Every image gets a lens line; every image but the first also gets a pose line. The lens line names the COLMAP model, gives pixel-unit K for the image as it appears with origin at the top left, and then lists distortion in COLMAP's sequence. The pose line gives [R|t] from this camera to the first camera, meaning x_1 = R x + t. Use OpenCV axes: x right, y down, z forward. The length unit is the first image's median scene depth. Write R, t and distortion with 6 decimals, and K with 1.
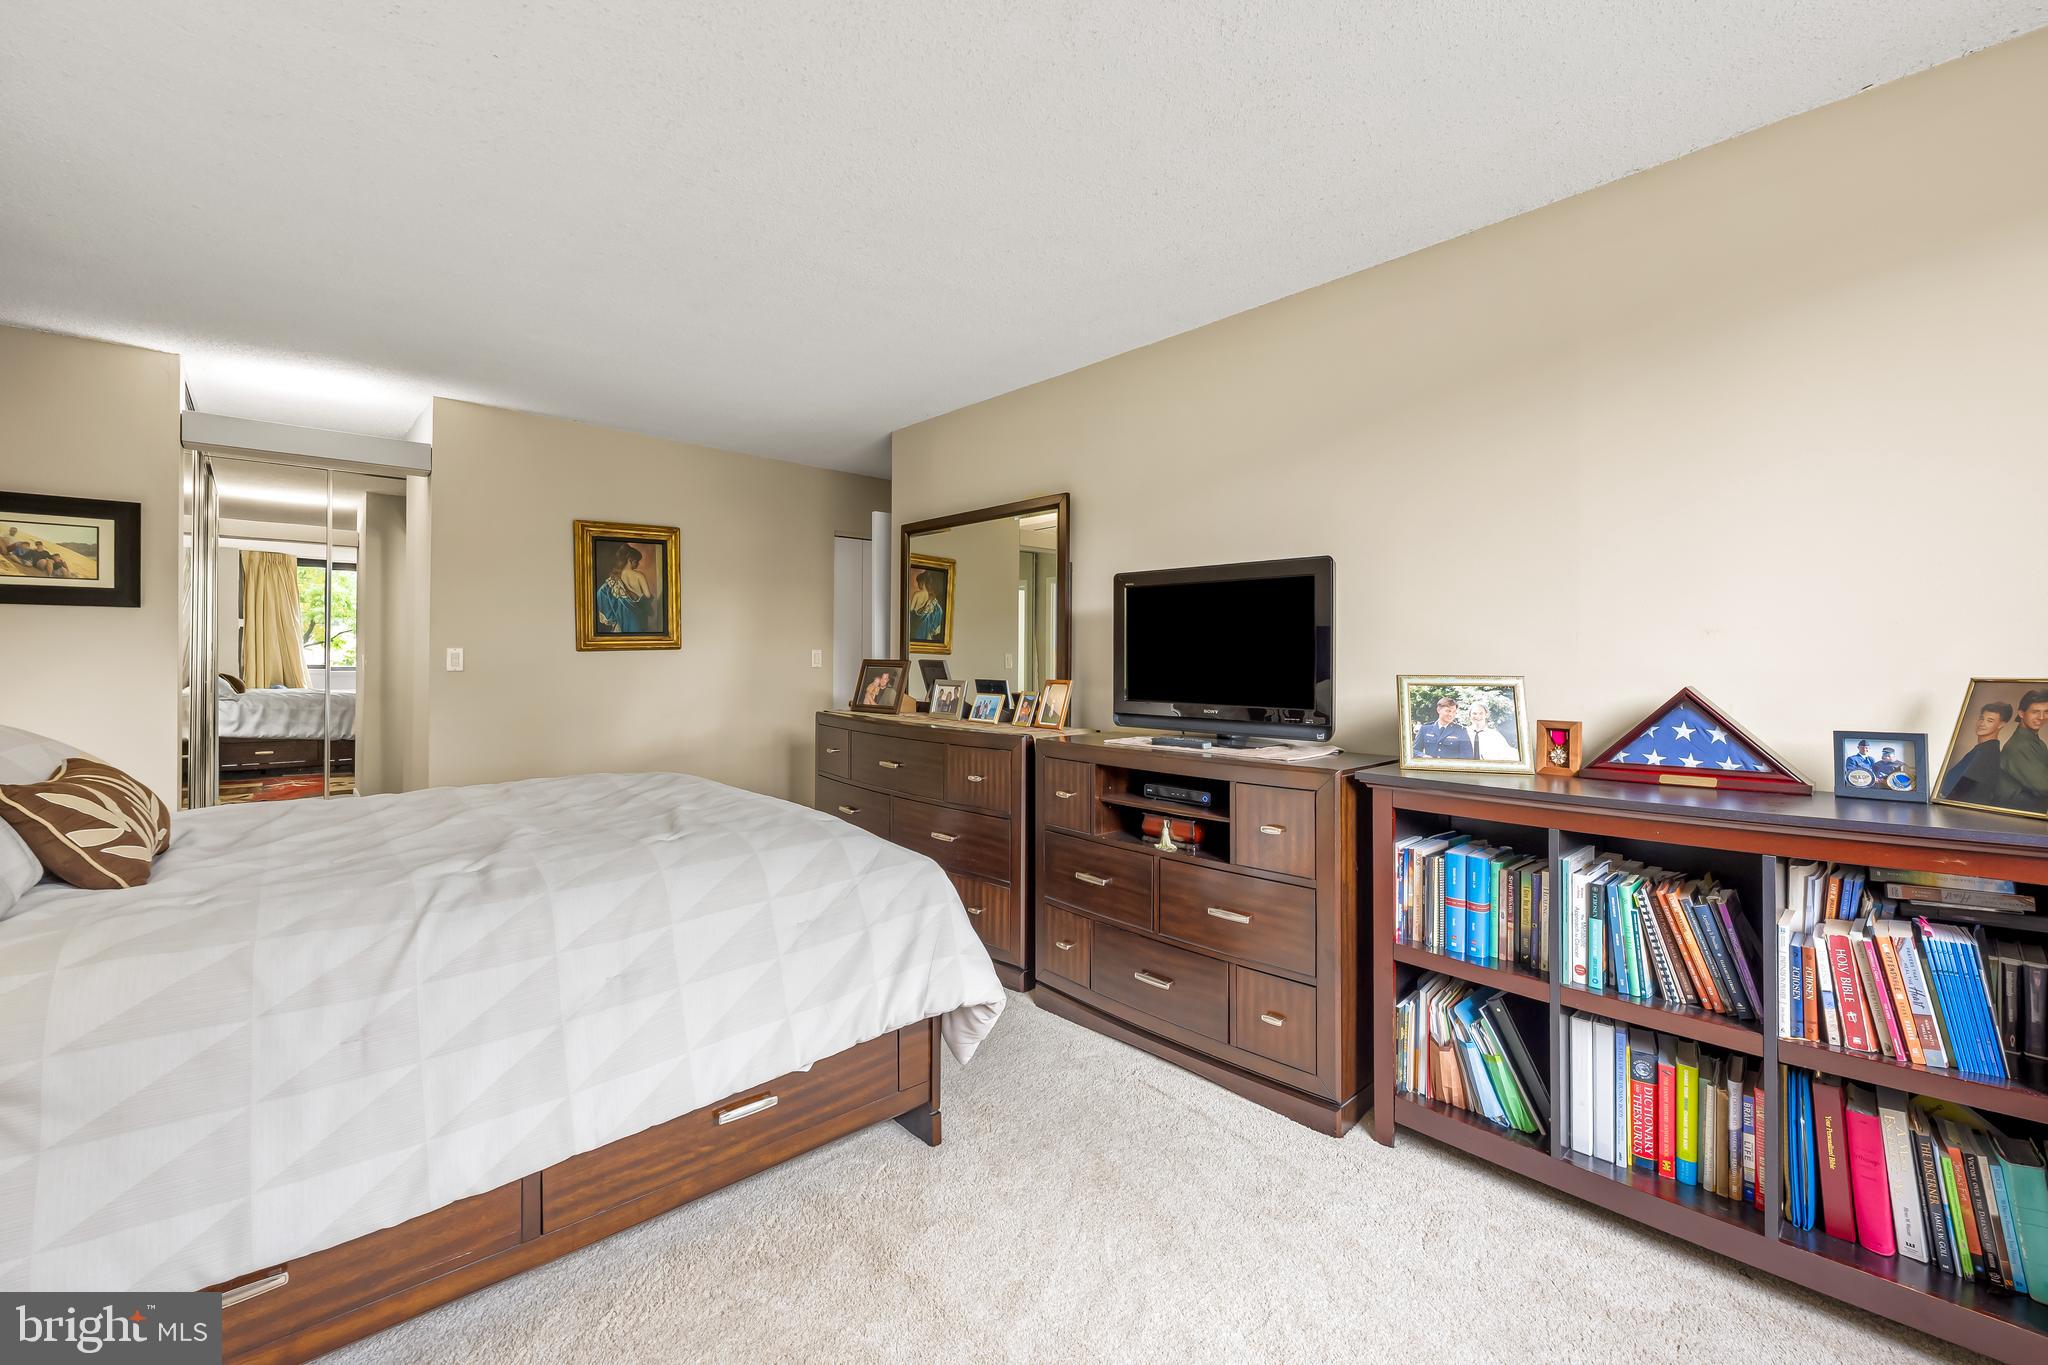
lens RADIAL K [[841.7, 0, 1024.9], [0, 841.7, 648.5], [0, 0, 1]] dist [-0.006885, 0.000242]
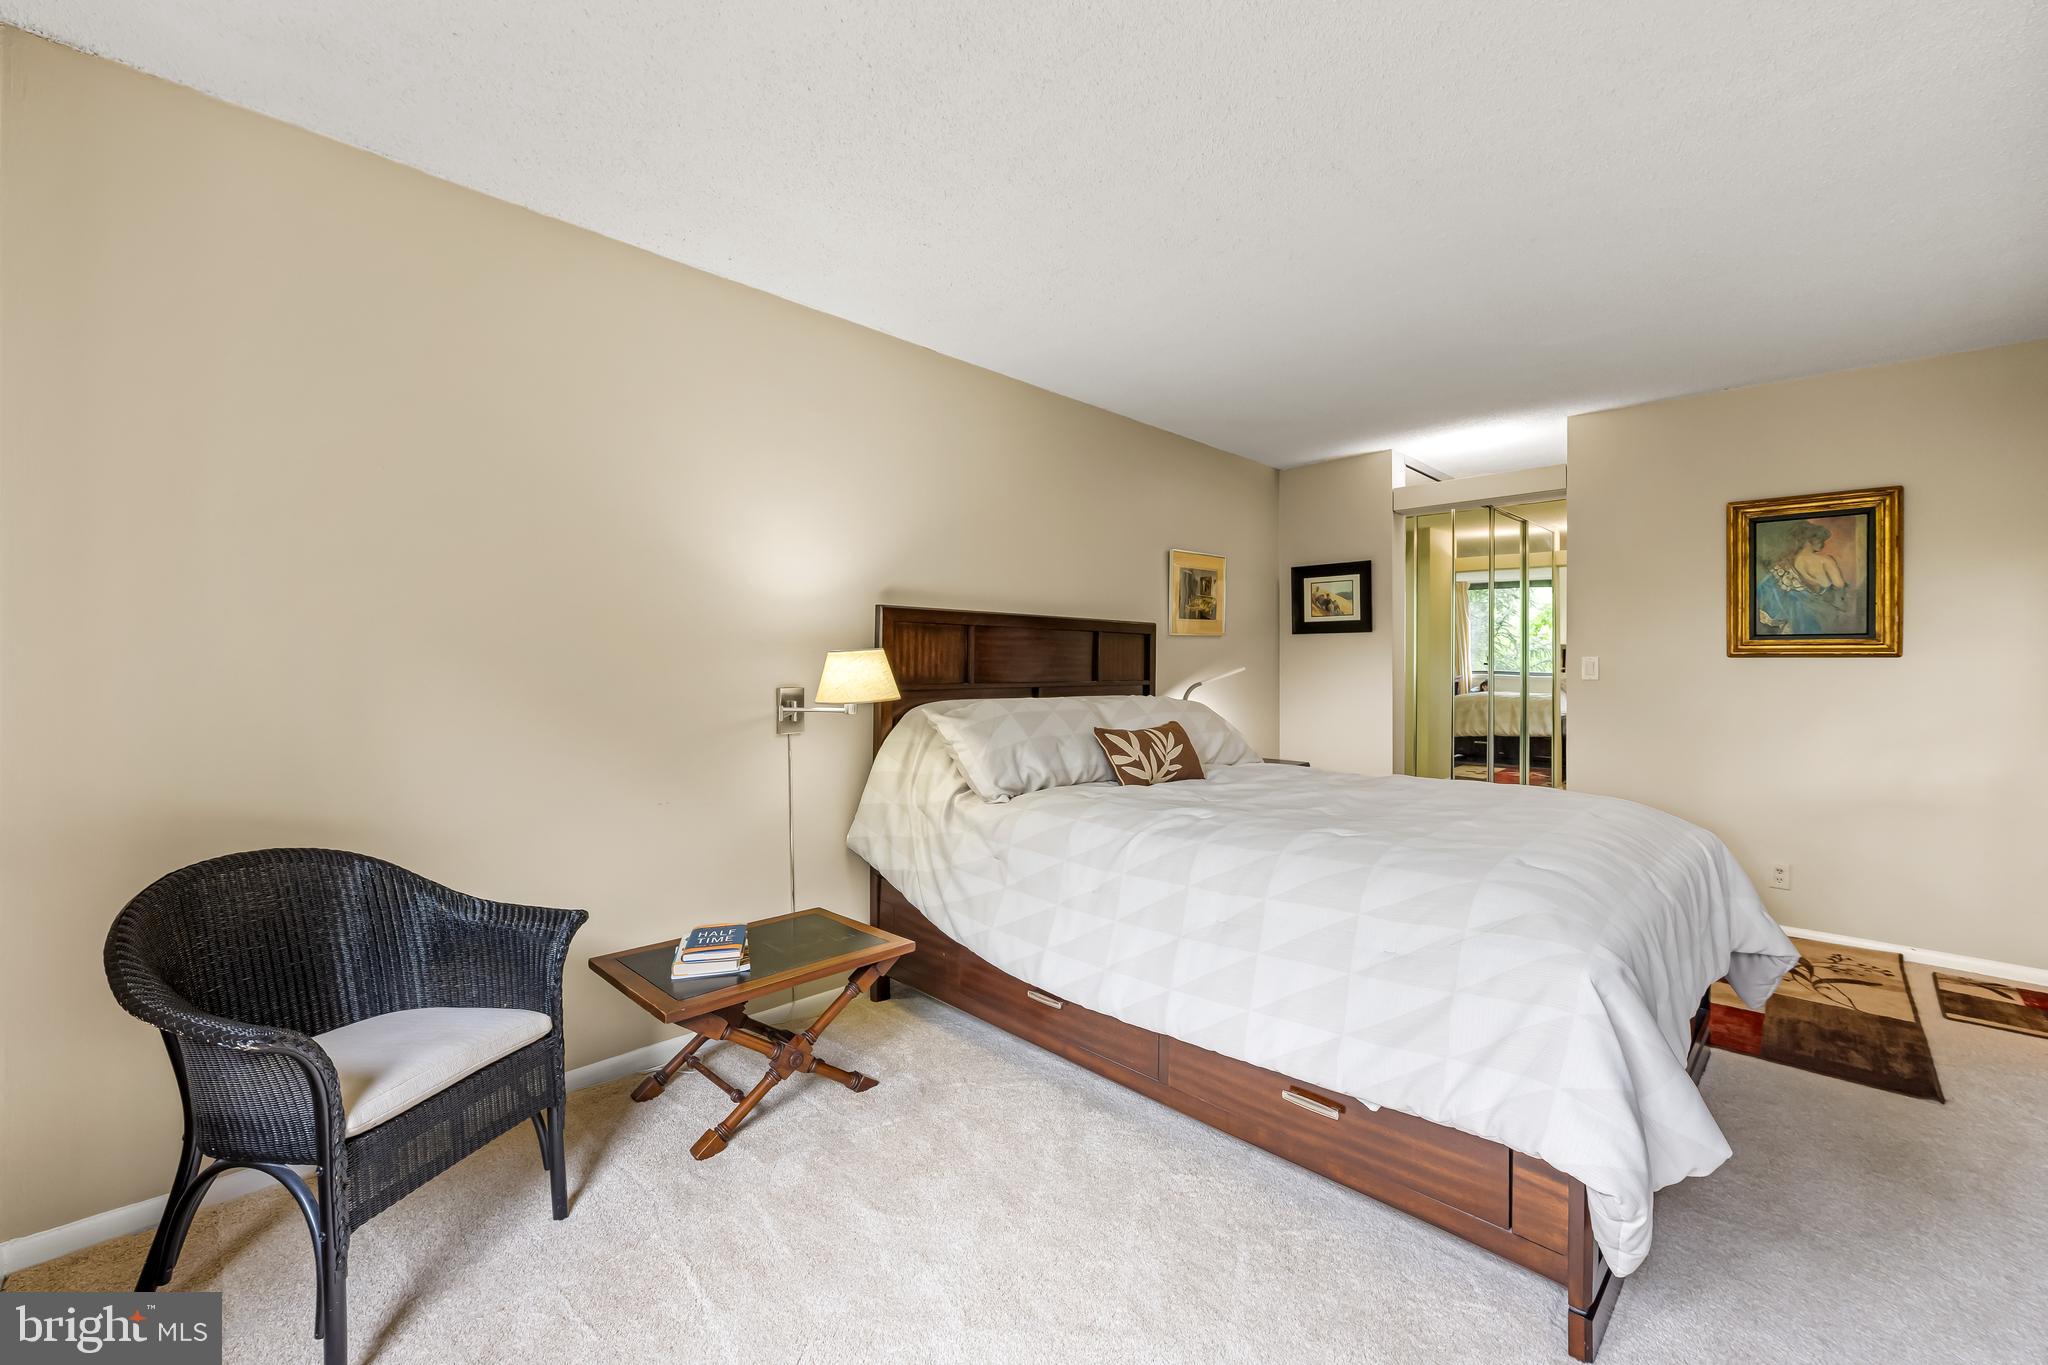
lens RADIAL K [[841.7, 0, 1024.9], [0, 841.7, 648.5], [0, 0, 1]] dist [-0.006885, 0.000242]
pose [[0.050522, -0.022242, -0.998475, 0.596754], [0.009653, 0.999716, -0.021782, 0.009568], [0.998676, -0.008538, 0.050722, 0.522341]]
